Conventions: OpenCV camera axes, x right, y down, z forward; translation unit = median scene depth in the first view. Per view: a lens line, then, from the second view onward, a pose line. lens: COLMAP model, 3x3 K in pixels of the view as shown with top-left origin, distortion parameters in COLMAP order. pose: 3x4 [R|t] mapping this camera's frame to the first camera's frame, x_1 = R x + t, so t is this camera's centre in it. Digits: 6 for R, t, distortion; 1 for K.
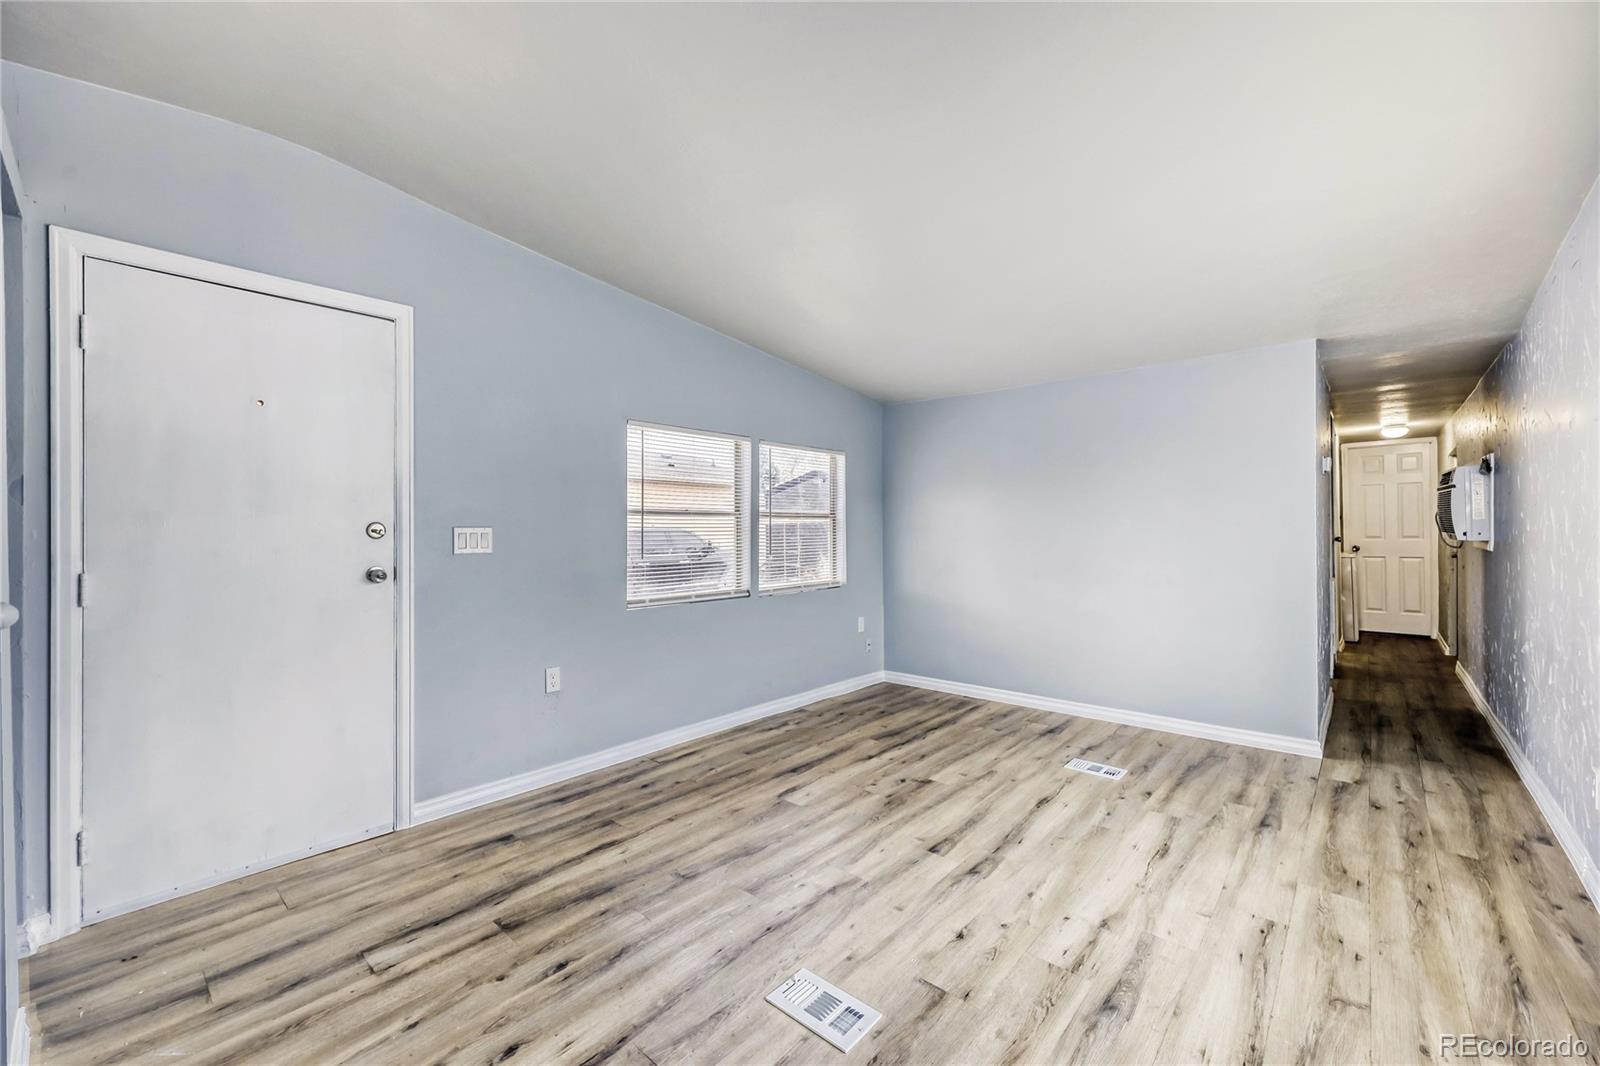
lens RADIAL K [[647.3, 0, 791.5], [0, 647.3, 529.7], [0, 0, 1]] dist [-0.002202, 0.000010]
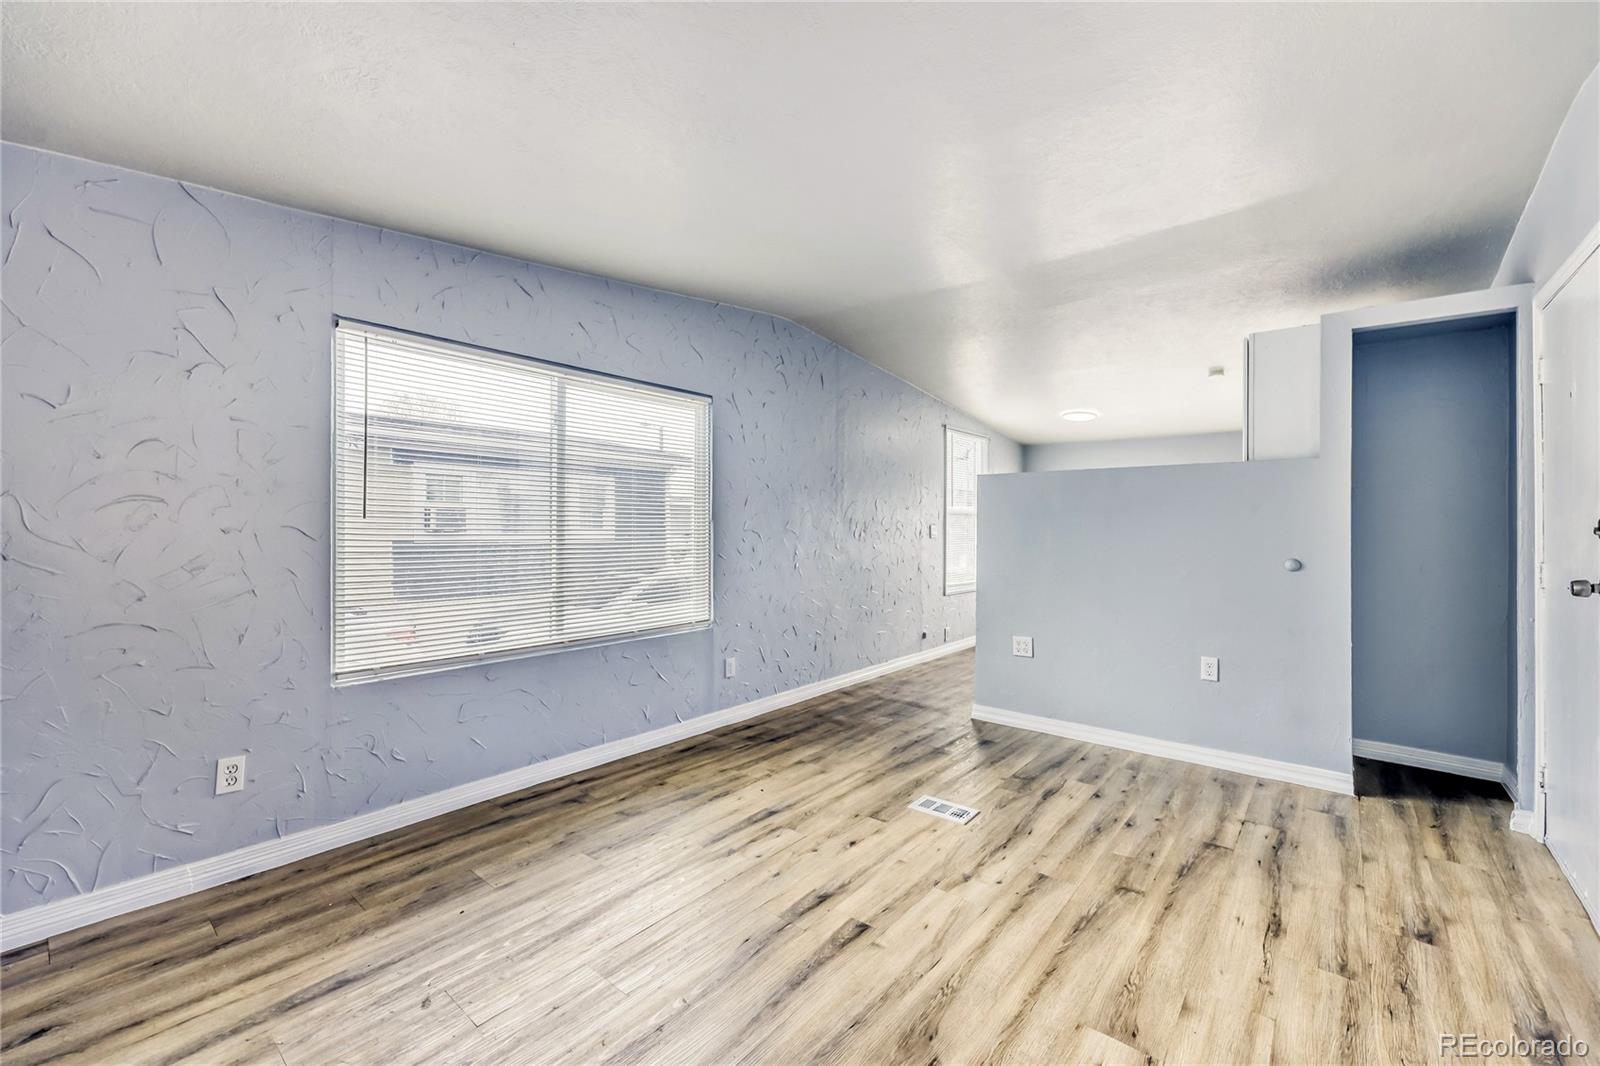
lens RADIAL K [[647.3, 0, 794.0], [0, 647.3, 527.0], [0, 0, 1]] dist [-0.002202, 0.000010]
pose [[-0.999534, -0.002484, -0.030438, 0.304334], [-0.002603, 0.999989, 0.003872, -0.001773], [0.030428, 0.003950, -0.999529, 1.656655]]
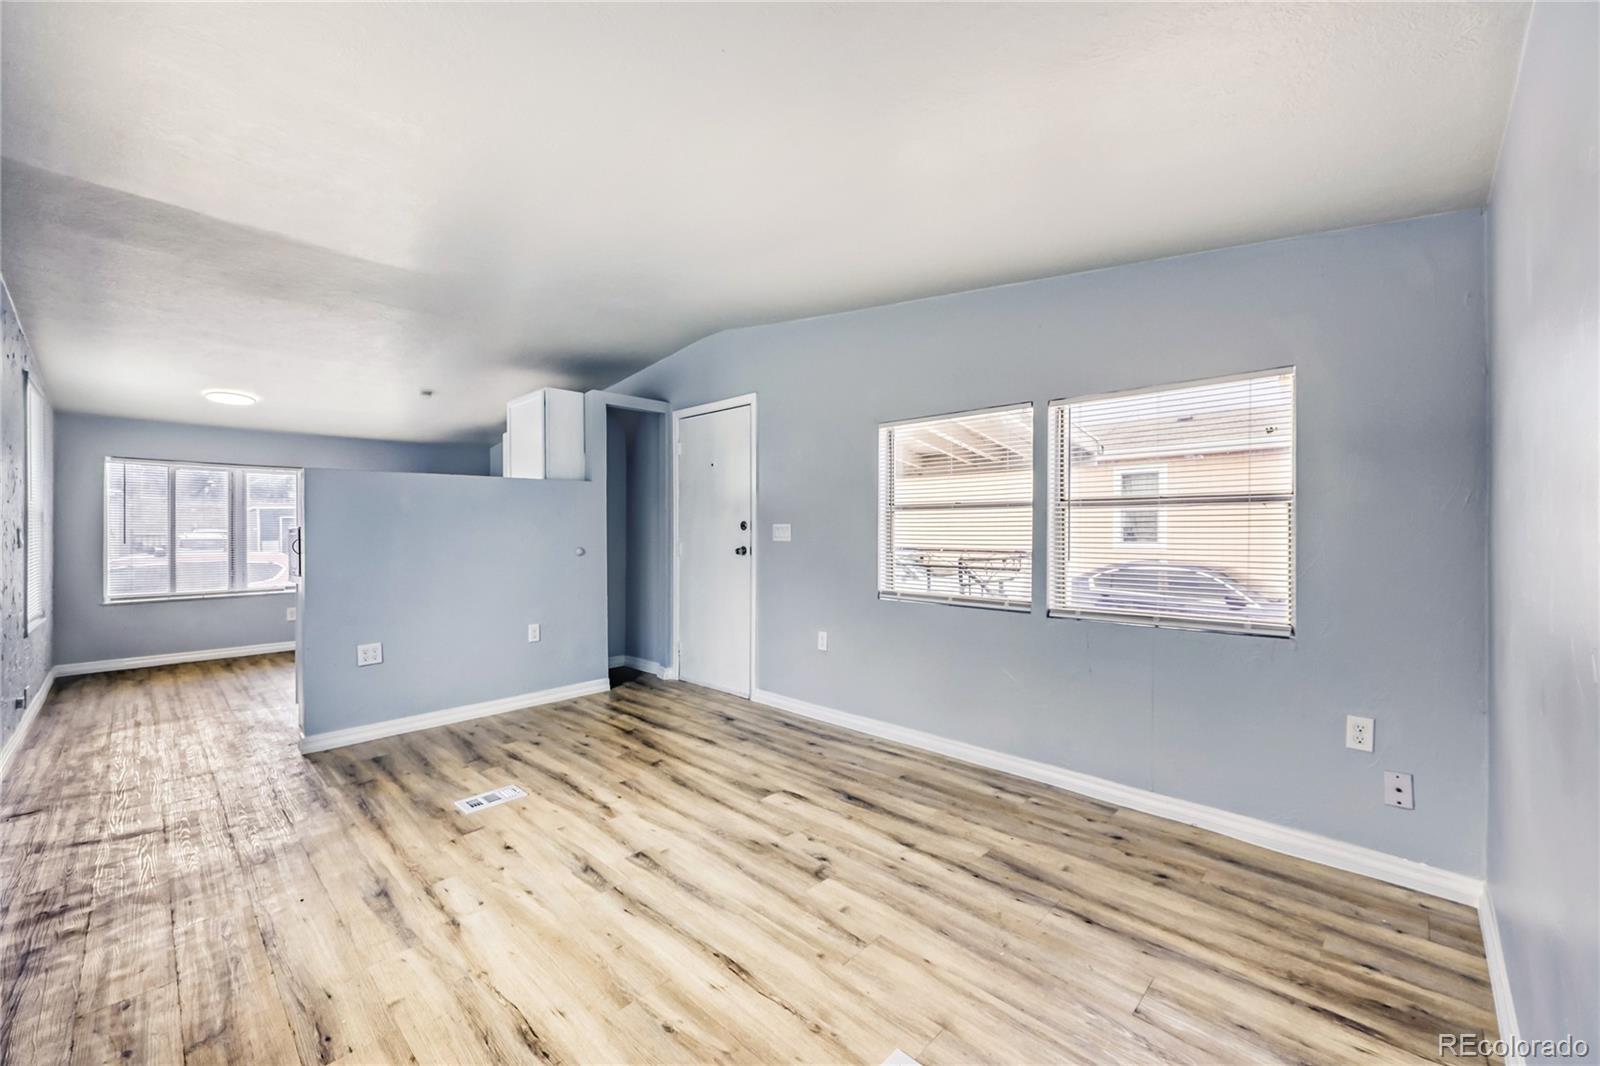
lens RADIAL K [[647.3, 0, 790.7], [0, 647.3, 525.7], [0, 0, 1]] dist [-0.002202, 0.000010]
pose [[-0.051945, 0.004510, -0.998640, 1.093013], [0.005269, 0.999977, 0.004242, -0.005353], [0.998636, -0.005042, -0.051968, 1.184241]]
